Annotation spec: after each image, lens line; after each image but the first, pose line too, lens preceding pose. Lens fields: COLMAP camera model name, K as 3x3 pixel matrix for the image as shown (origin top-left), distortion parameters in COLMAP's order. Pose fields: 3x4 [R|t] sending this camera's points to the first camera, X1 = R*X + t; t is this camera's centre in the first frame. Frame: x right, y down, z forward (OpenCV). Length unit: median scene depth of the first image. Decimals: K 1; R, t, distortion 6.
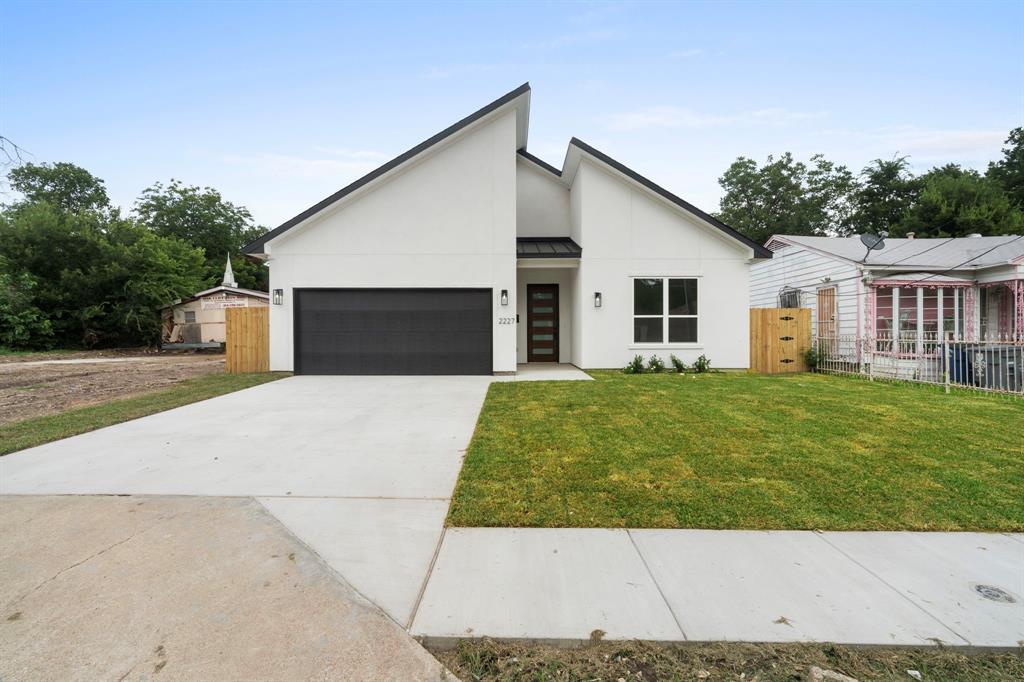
lens RADIAL K [[461.7, 0, 512.0], [0, 461.7, 341.0], [0, 0, 1]] dist [-0.003139, -0.000442]
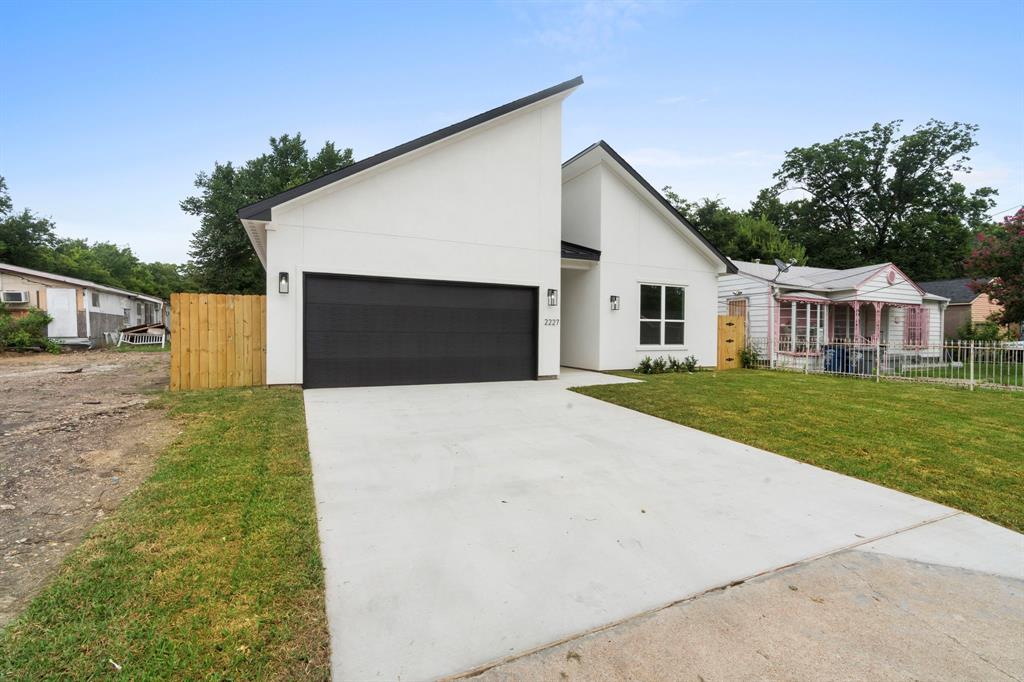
lens RADIAL K [[461.7, 0, 512.0], [0, 461.7, 341.0], [0, 0, 1]] dist [-0.003139, -0.000442]
pose [[0.901397, 0.002564, 0.432987, -0.461322], [-0.005382, 0.999972, 0.005283, -0.008805], [-0.432961, -0.007092, 0.901385, 0.168977]]
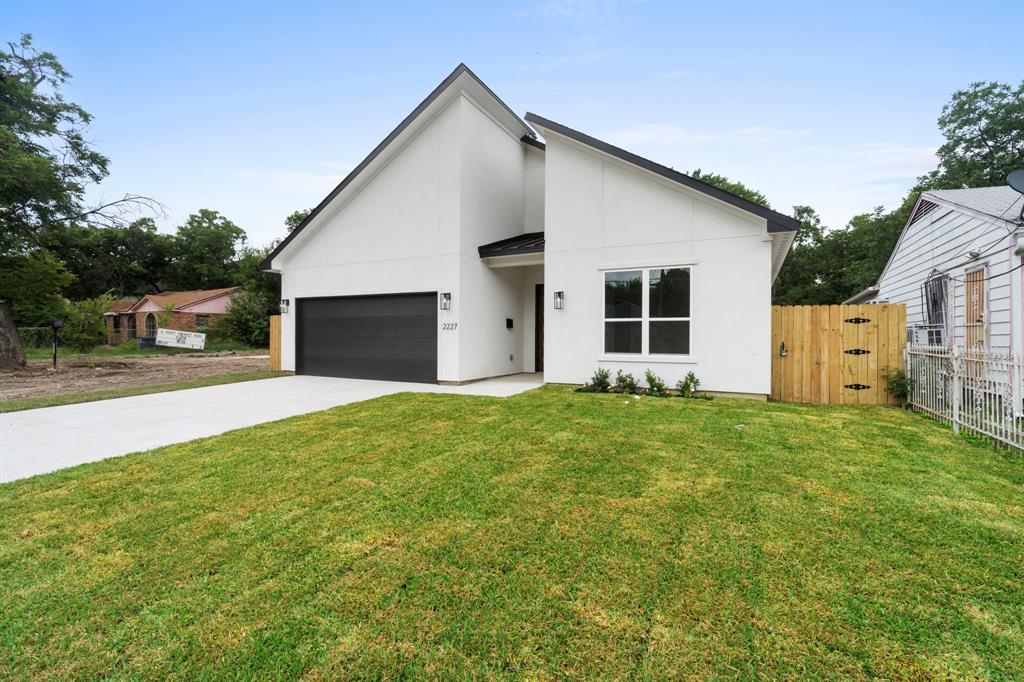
lens RADIAL K [[461.7, 0, 512.0], [0, 461.7, 341.0], [0, 0, 1]] dist [-0.003139, -0.000442]
pose [[0.889783, 0.010913, -0.456254, 0.484986], [-0.014085, 0.999894, -0.003553, -0.012095], [0.456167, 0.009588, 0.889843, 0.219589]]
